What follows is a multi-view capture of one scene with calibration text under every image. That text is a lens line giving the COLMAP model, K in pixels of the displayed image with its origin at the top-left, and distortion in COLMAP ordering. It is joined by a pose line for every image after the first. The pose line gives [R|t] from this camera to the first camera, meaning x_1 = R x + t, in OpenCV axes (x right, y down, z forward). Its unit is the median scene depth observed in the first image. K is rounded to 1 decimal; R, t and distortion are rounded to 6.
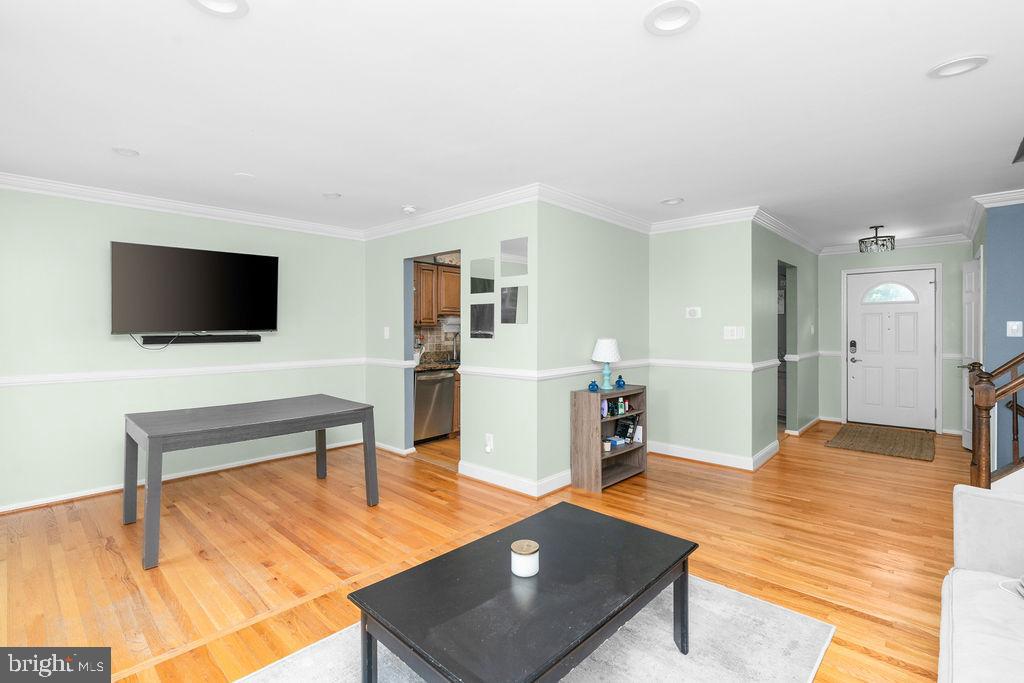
lens RADIAL K [[472.3, 0, 513.4], [0, 472.3, 331.8], [0, 0, 1]] dist [-0.000093, 0.000535]
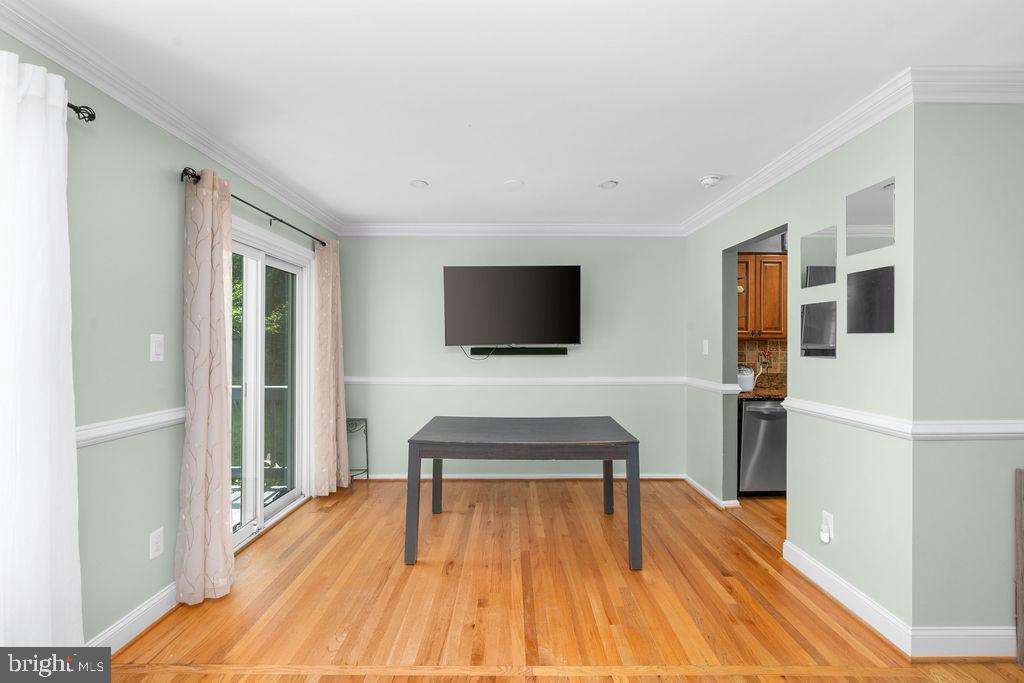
lens RADIAL K [[483.7, 0, 512.0], [0, 483.7, 341.5], [0, 0, 1]] dist [-0.001090, 0.000959]
pose [[0.692871, 0.002172, -0.721058, 0.111681], [-0.007761, 0.999960, -0.004446, -0.001199], [0.721019, 0.008676, 0.692861, 0.247200]]
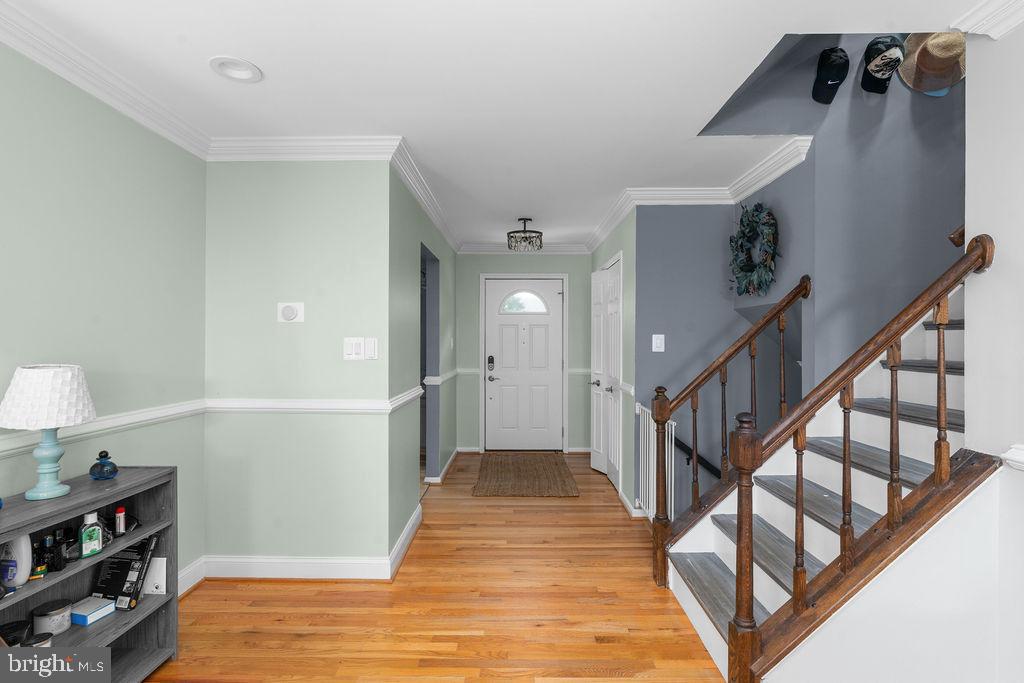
lens RADIAL K [[501.0, 0, 531.0], [0, 501.0, 341.6], [0, 0, 1]] dist [-0.002042, 0.000064]
pose [[0.716603, 0.004579, 0.697466, 0.195140], [-0.000765, 0.999983, -0.005779, -0.003382], [-0.697481, 0.003608, 0.716595, 0.430482]]
